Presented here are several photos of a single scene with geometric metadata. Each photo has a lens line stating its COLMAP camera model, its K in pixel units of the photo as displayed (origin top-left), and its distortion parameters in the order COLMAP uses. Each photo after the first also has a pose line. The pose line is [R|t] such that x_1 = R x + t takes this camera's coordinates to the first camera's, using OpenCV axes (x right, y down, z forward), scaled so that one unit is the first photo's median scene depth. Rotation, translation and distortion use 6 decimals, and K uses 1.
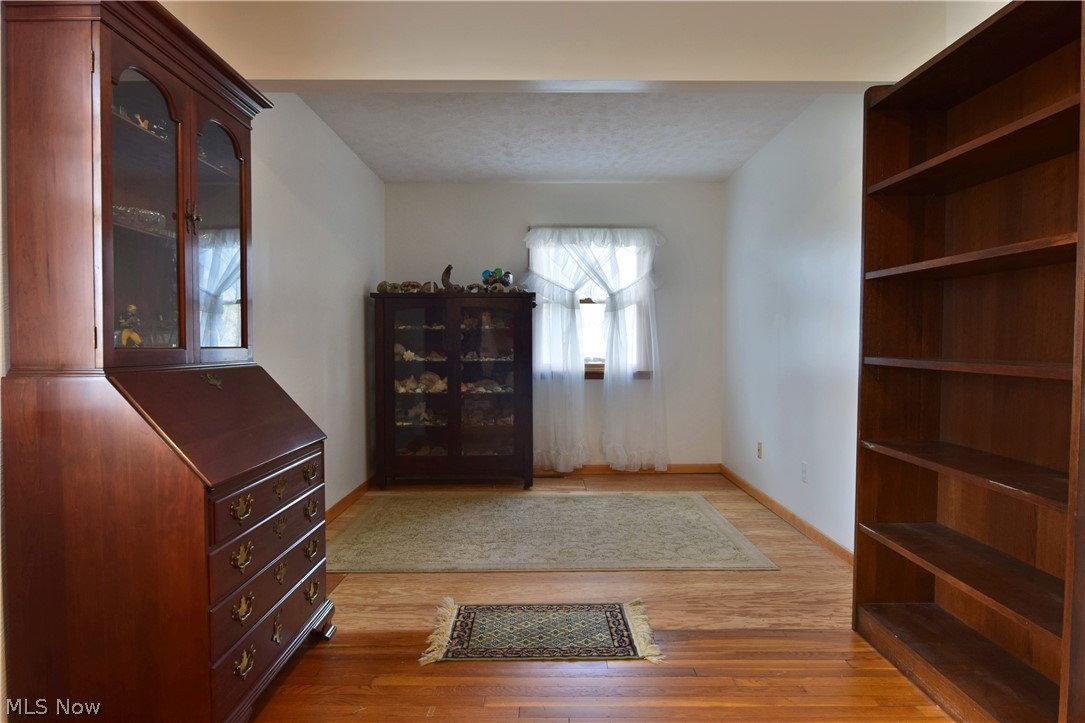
lens RADIAL K [[661.8, 0, 542.1], [0, 661.8, 360.6], [0, 0, 1]] dist [-0.013575, -0.003951]
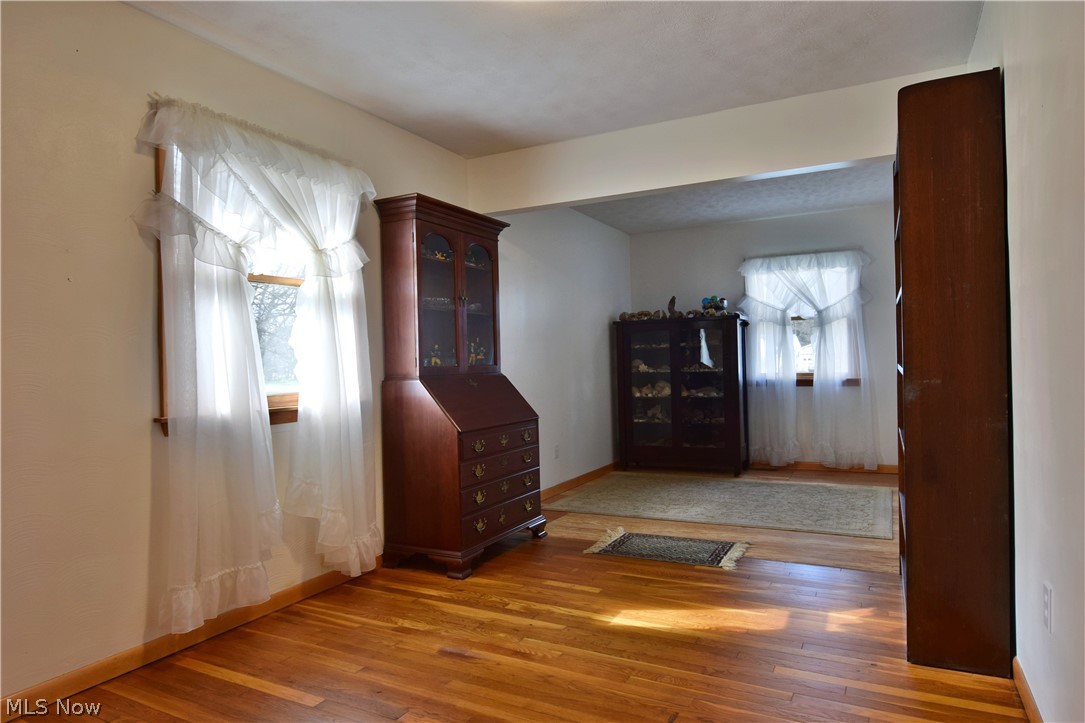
lens RADIAL K [[661.8, 0, 542.4], [0, 661.8, 362.8], [0, 0, 1]] dist [-0.013575, -0.003951]
pose [[0.883945, -0.019676, -0.467176, 0.229336], [0.012088, 0.999742, -0.019235, 0.004393], [0.467434, 0.011355, 0.883955, -0.237930]]
